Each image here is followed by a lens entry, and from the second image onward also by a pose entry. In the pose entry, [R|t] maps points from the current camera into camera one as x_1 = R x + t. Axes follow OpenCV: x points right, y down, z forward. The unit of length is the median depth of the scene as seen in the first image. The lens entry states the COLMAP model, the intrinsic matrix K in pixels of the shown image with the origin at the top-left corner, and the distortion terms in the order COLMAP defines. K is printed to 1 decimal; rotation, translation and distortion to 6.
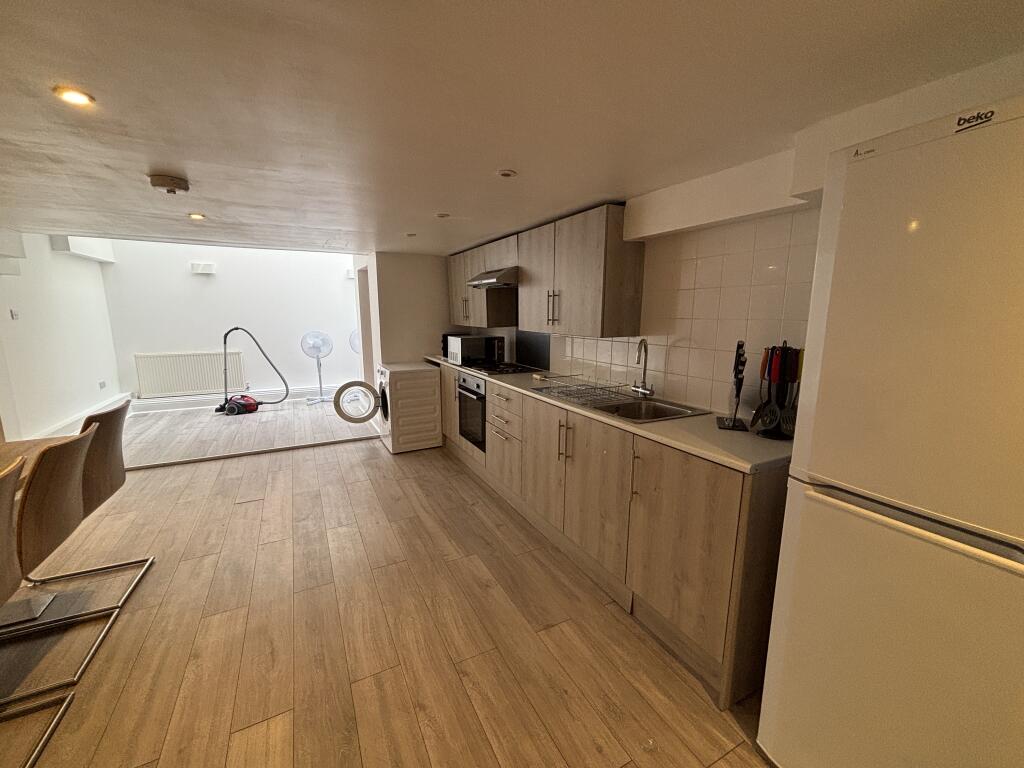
lens RADIAL K [[416.6, 0, 512.7], [0, 416.6, 382.3], [0, 0, 1]] dist [0.002764, 0.000027]
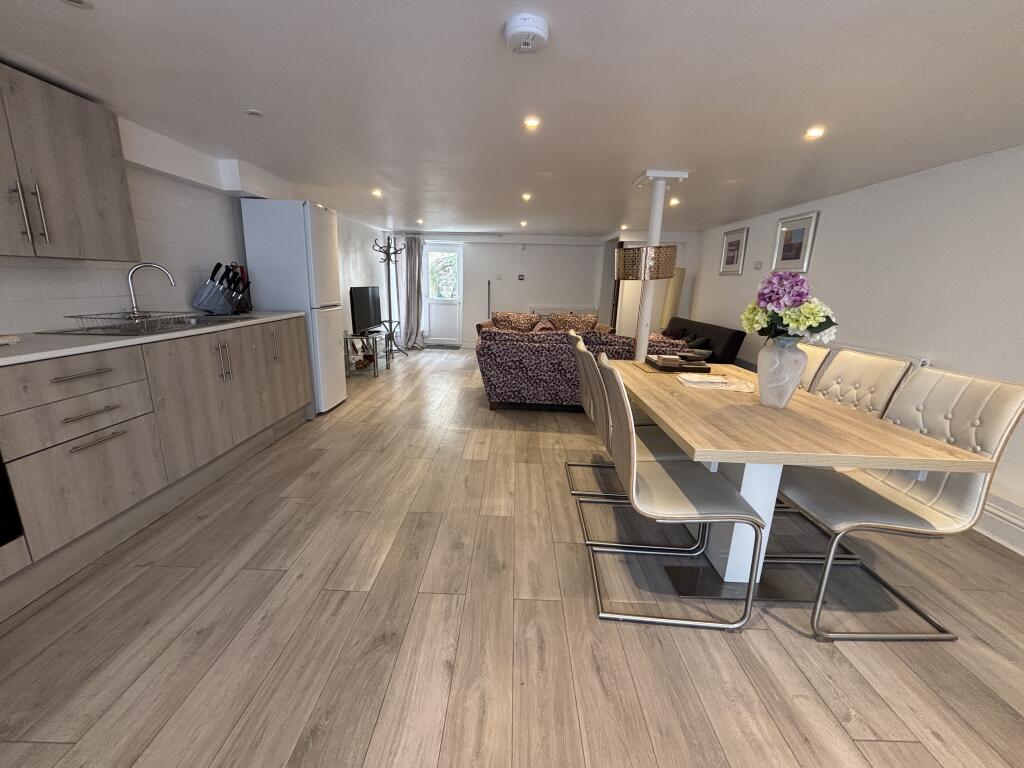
lens RADIAL K [[416.6, 0, 512.7], [0, 416.6, 382.3], [0, 0, 1]] dist [0.002764, 0.000027]
pose [[-0.881466, -0.145670, 0.449219, -0.730087], [0.042181, 0.923149, 0.382121, -0.135909], [-0.470360, 0.355775, -0.807580, 1.082894]]
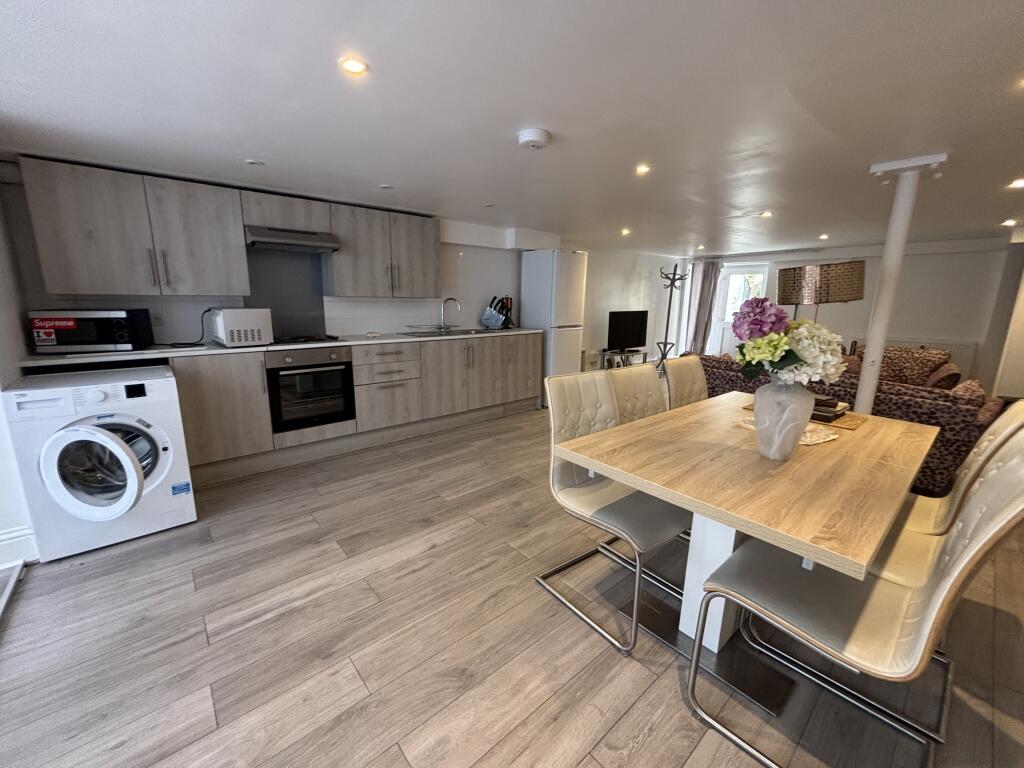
lens RADIAL K [[416.6, 0, 512.7], [0, 416.6, 382.3], [0, 0, 1]] dist [0.002764, 0.000027]
pose [[-0.234602, -0.207832, 0.949614, -1.147230], [0.150398, 0.957355, 0.246682, -0.114702], [-0.960387, 0.200693, -0.193340, 0.828025]]
